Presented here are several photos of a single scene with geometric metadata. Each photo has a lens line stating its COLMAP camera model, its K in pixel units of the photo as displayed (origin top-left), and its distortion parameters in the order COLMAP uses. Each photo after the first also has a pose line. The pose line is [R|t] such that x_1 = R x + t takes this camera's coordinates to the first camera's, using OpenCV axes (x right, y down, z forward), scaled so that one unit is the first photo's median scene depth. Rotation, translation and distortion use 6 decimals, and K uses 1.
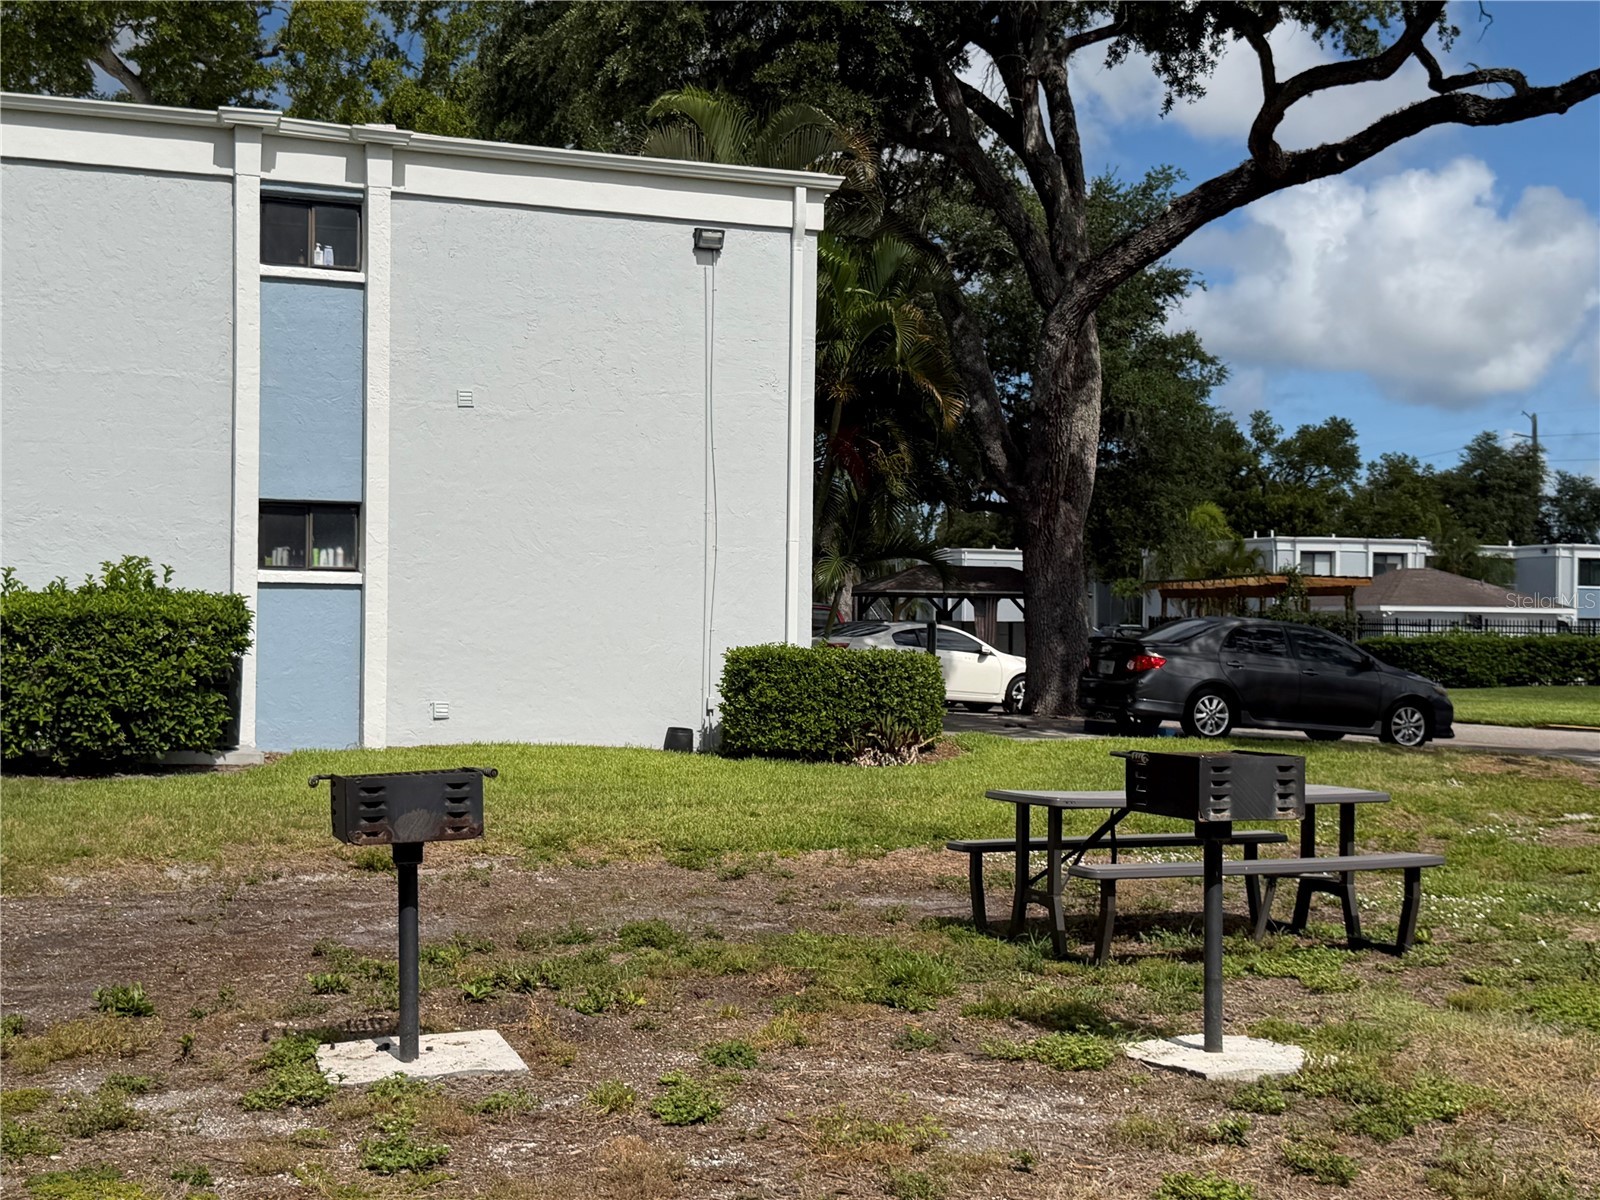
lens RADIAL K [[2091.5, 0, 799.0], [0, 2091.5, 600.5], [0, 0, 1]] dist [0.006731, 0.000000]
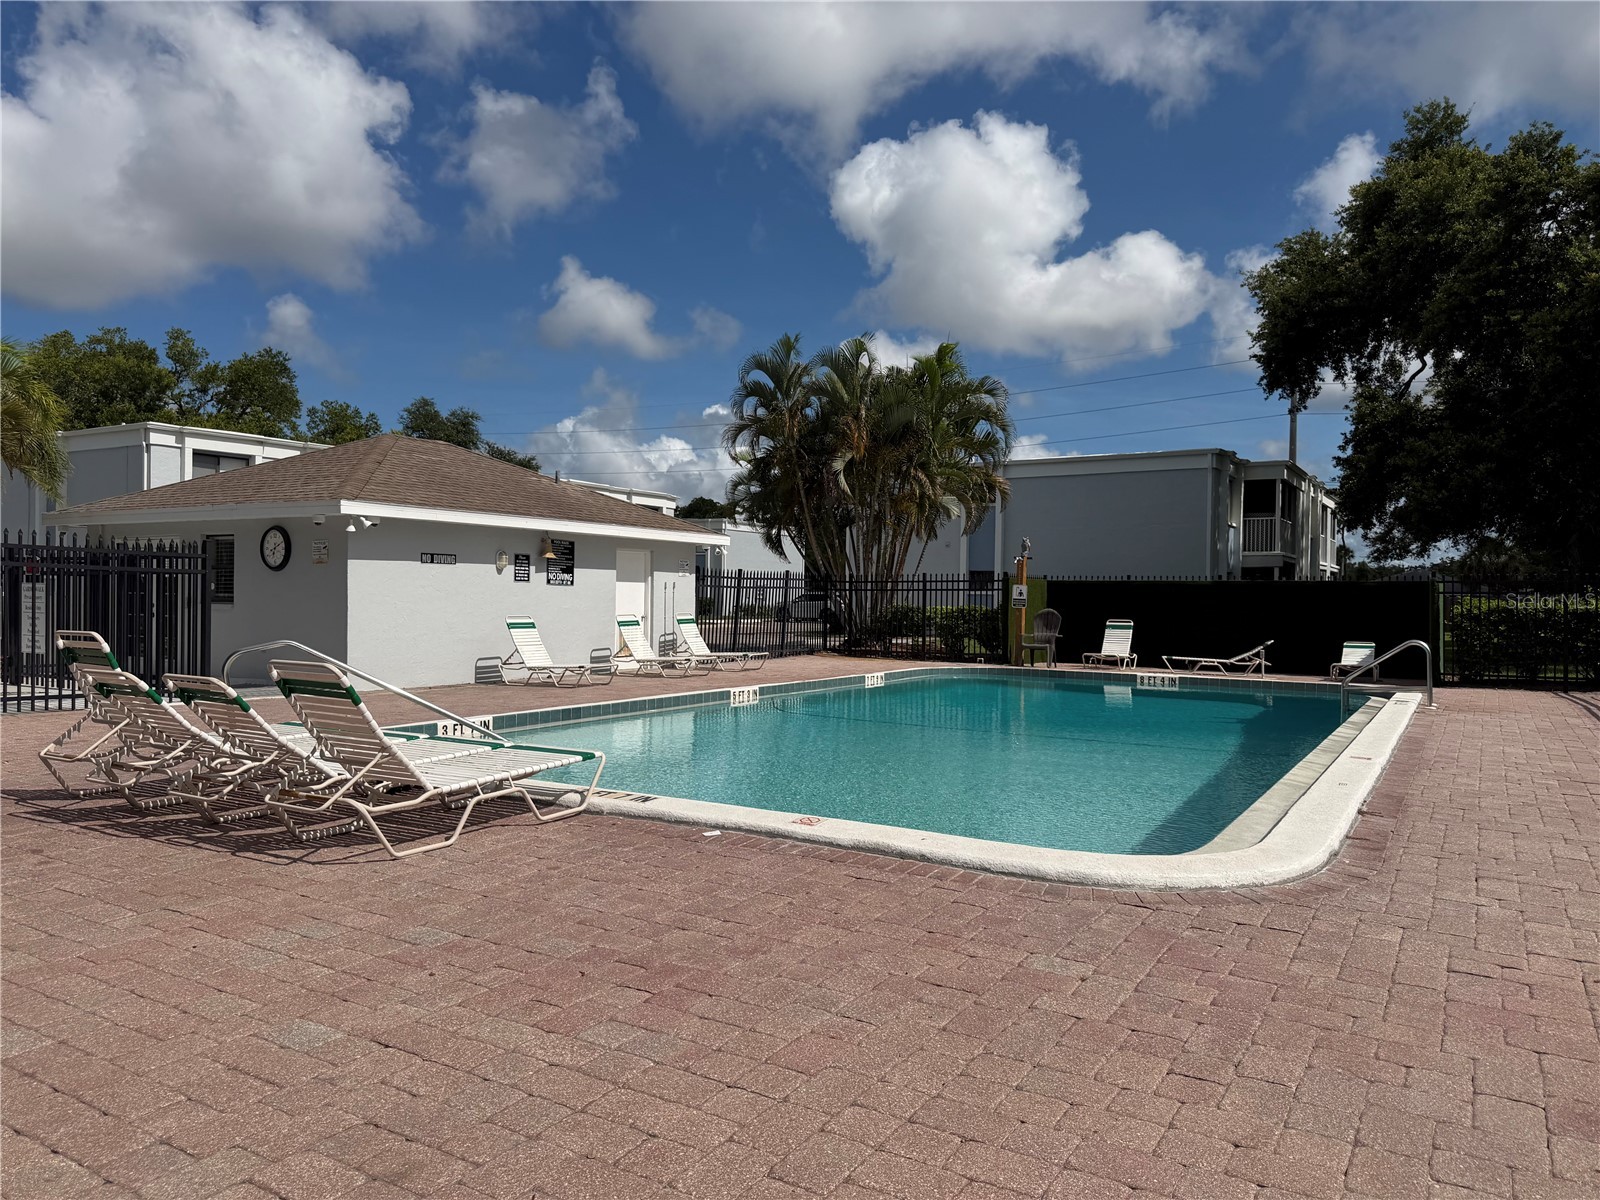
lens RADIAL K [[1136.3, 0, 795.2], [0, 1136.3, 597.0], [0, 0, 1]] dist [0.005328, 0.000300]
pose [[0.783142, 0.003473, 0.621833, 0.127908], [-0.018443, 0.999674, 0.017644, 0.008283], [-0.621569, -0.025286, 0.782951, 0.469136]]
